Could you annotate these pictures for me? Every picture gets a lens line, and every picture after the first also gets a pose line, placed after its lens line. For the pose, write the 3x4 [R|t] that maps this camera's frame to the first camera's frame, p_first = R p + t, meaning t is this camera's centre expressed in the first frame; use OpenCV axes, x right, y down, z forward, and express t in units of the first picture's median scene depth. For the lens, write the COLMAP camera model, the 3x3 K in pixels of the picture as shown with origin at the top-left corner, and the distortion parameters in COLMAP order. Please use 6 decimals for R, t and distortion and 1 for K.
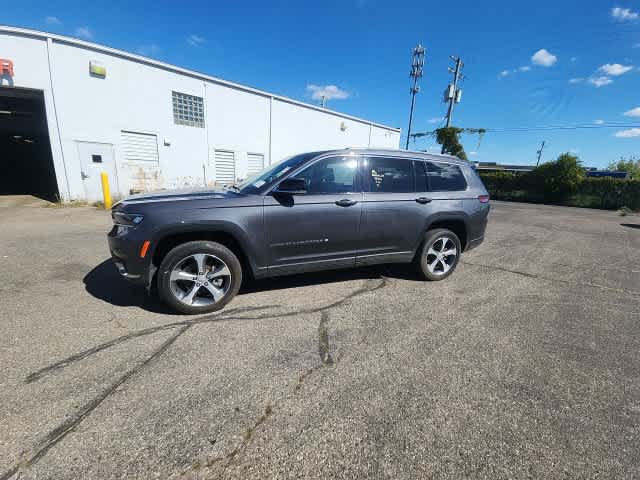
lens RADIAL K [[259.9, 0, 320.9], [0, 259.9, 236.7], [0, 0, 1]] dist [0.021724, -0.015553]
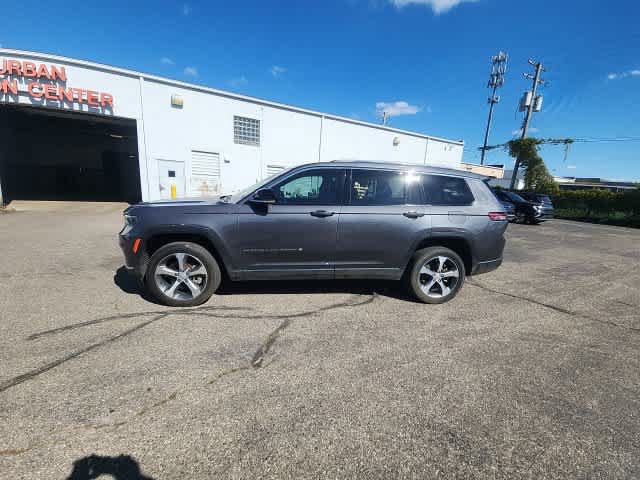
lens RADIAL K [[259.9, 0, 320.9], [0, 259.9, 236.7], [0, 0, 1]] dist [0.021724, -0.015553]
pose [[0.971414, 0.054296, -0.231098, 0.260049], [-0.066991, 0.996625, -0.047441, 0.005230], [0.227742, 0.061567, 0.971773, 0.017272]]
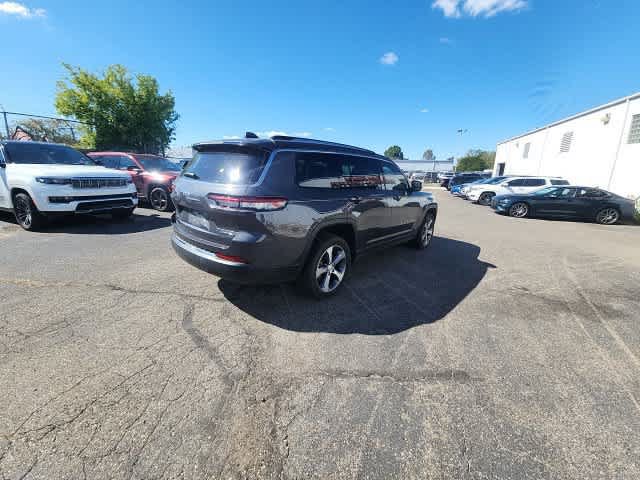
lens RADIAL K [[259.9, 0, 320.9], [0, 259.9, 236.7], [0, 0, 1]] dist [0.021724, -0.015553]
pose [[-0.881402, 0.035465, -0.471034, 0.667069], [-0.186755, 0.889771, 0.416450, -0.462229], [0.433881, 0.455027, -0.777623, 1.997741]]
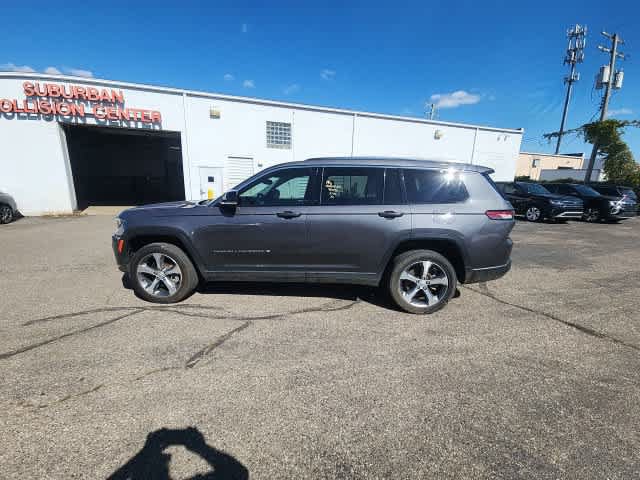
lens RADIAL K [[259.9, 0, 320.9], [0, 259.9, 236.7], [0, 0, 1]] dist [0.021724, -0.015553]
pose [[0.910841, 0.055110, -0.409062, 0.483368], [-0.076459, 0.996422, -0.036007, -0.017130], [0.405614, 0.064073, 0.911796, 0.126499]]
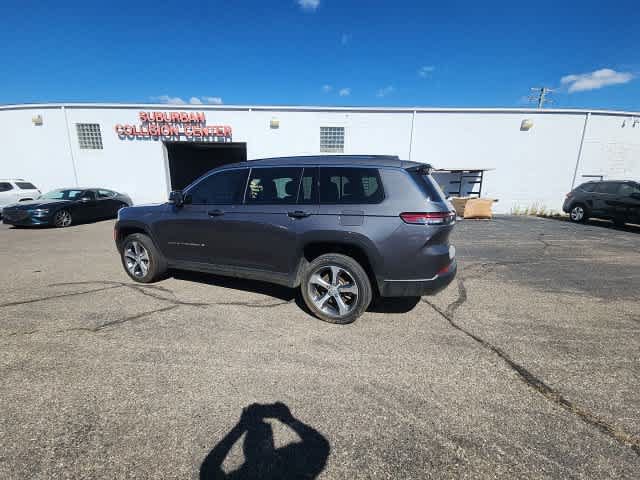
lens RADIAL K [[259.9, 0, 320.9], [0, 259.9, 236.7], [0, 0, 1]] dist [0.021724, -0.015553]
pose [[0.726750, 0.092160, -0.680692, 0.905106], [-0.138267, 0.990302, -0.013544, -0.060989], [0.672843, 0.103960, 0.732445, 0.404228]]
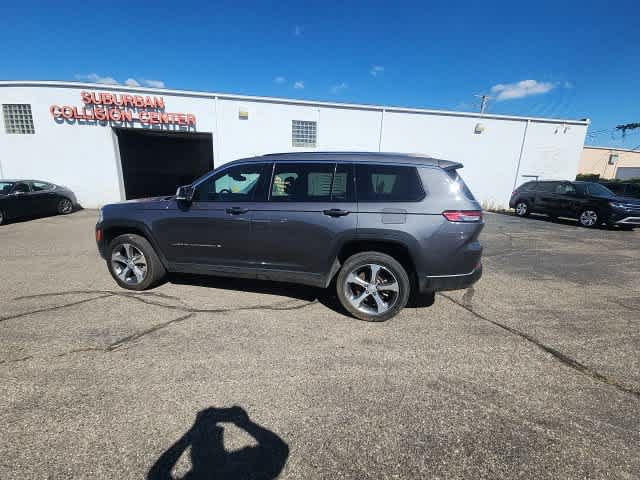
lens RADIAL K [[259.9, 0, 320.9], [0, 259.9, 236.7], [0, 0, 1]] dist [0.021724, -0.015553]
pose [[0.829282, 0.090184, -0.551506, 0.718490], [-0.118530, 0.992823, -0.015881, -0.042725], [0.546116, 0.078540, 0.834020, 0.283959]]
